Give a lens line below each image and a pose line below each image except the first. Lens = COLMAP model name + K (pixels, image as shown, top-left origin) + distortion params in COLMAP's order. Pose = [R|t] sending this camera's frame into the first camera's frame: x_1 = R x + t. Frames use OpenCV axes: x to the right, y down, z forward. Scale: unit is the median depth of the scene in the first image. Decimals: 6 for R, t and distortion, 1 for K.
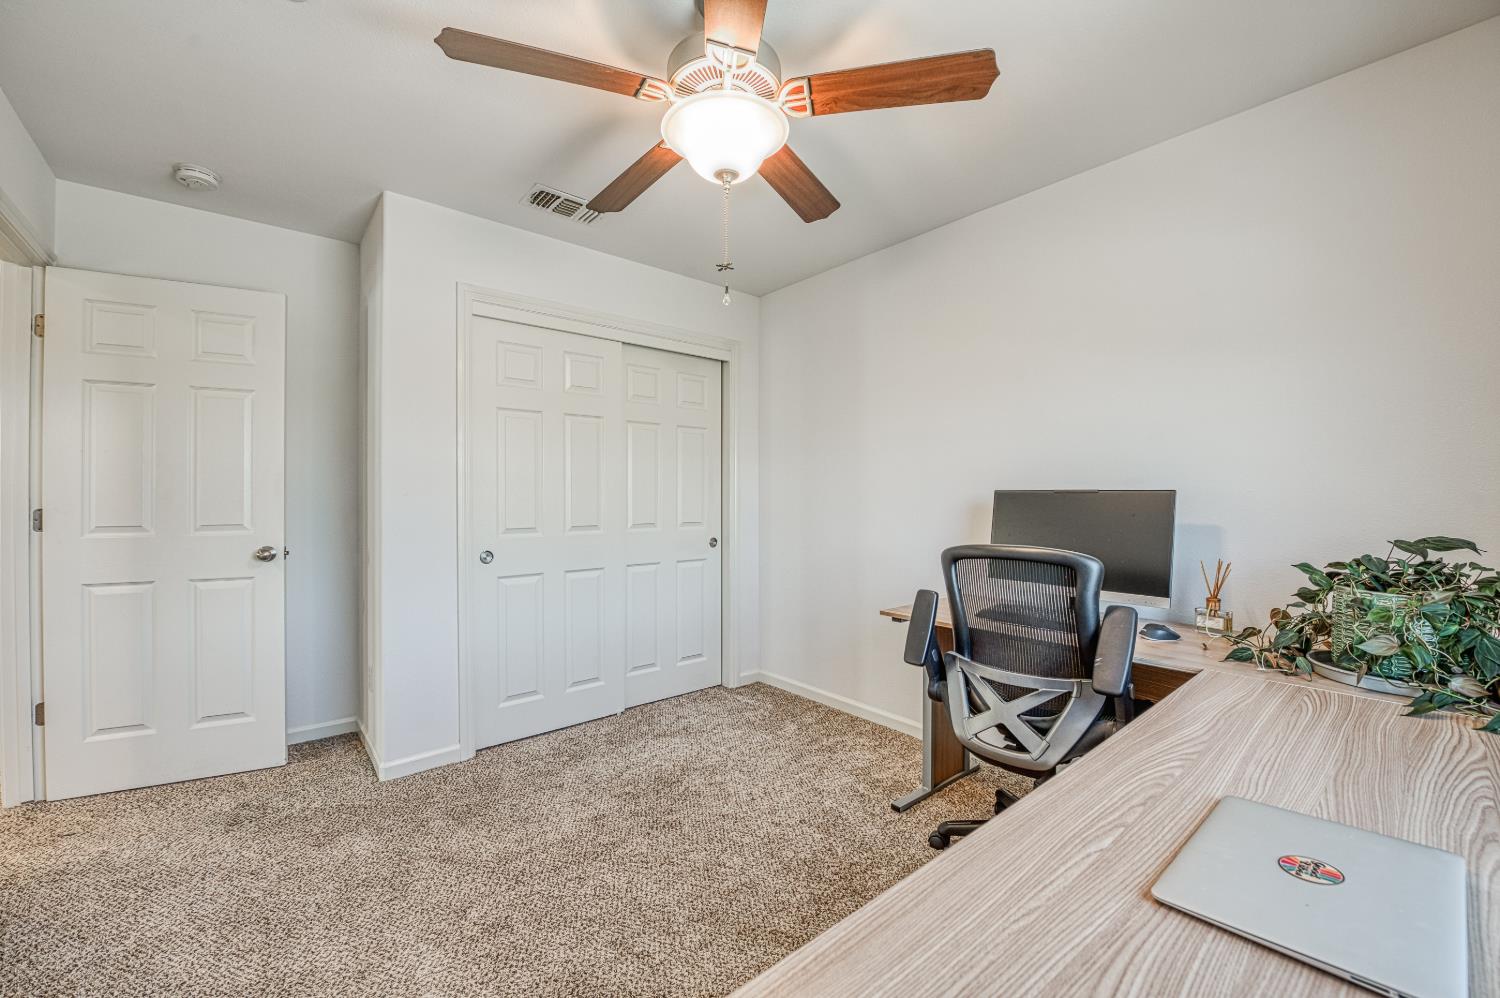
lens RADIAL K [[594.2, 0, 749.5], [0, 594.2, 494.4], [0, 0, 1]] dist [-0.000798, -0.000498]
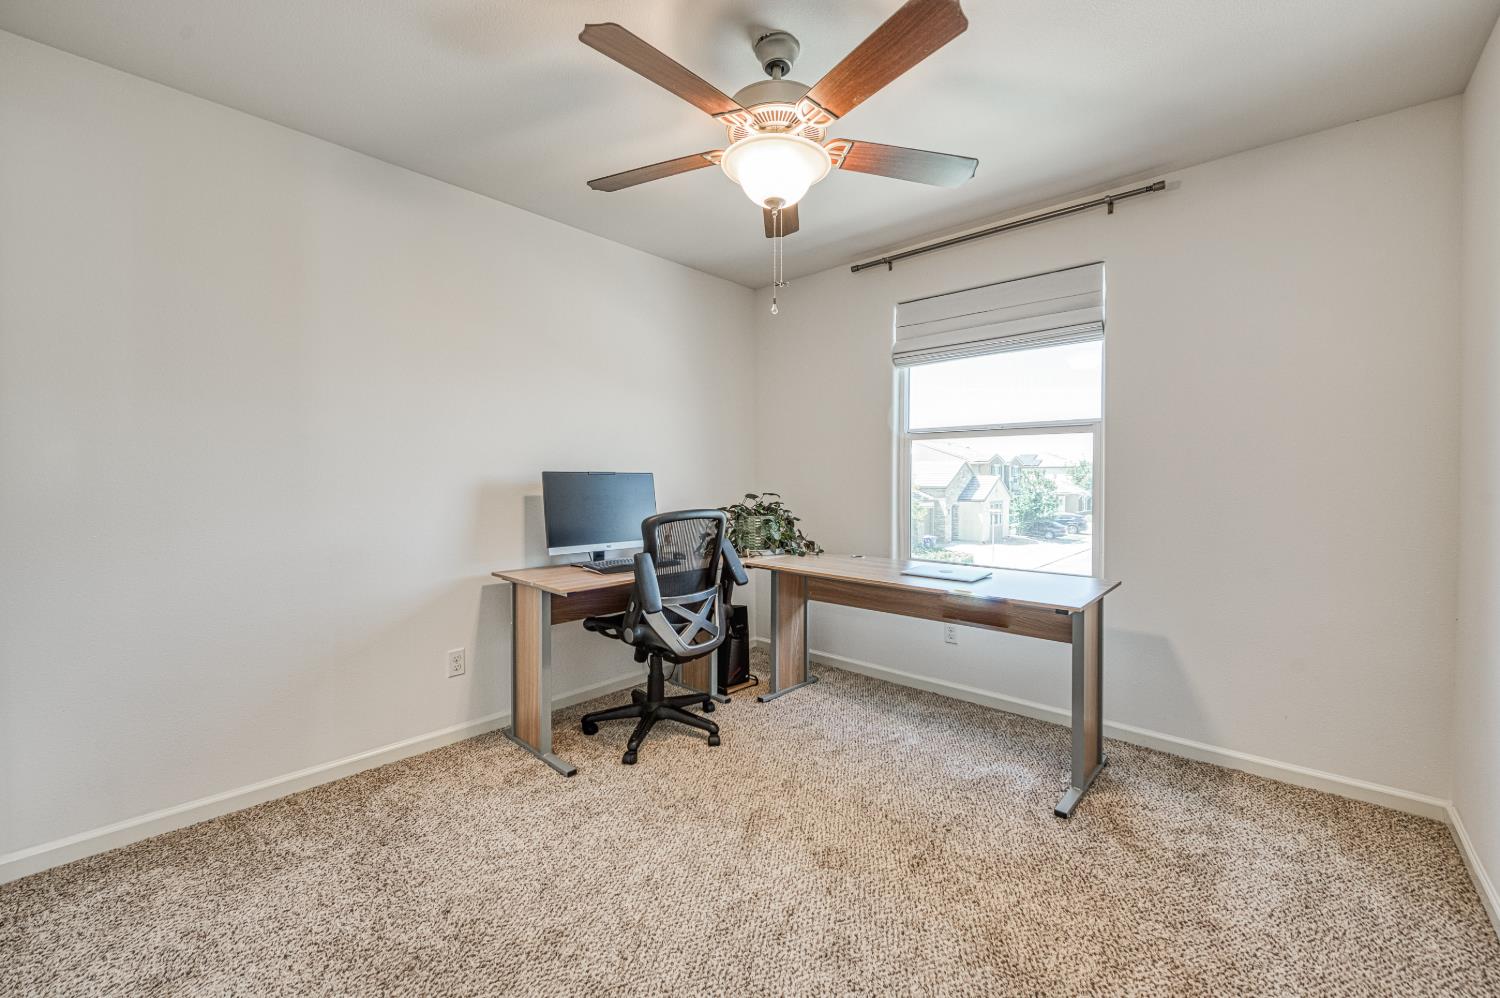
lens RADIAL K [[601.5, 0, 742.9], [0, 601.5, 487.8], [0, 0, 1]] dist [-0.000139, -0.000135]
pose [[-0.120792, -0.018006, 0.992515, -0.815929], [-0.001151, 0.999837, 0.017999, 0.004020], [-0.992677, 0.001032, -0.120793, 0.804758]]
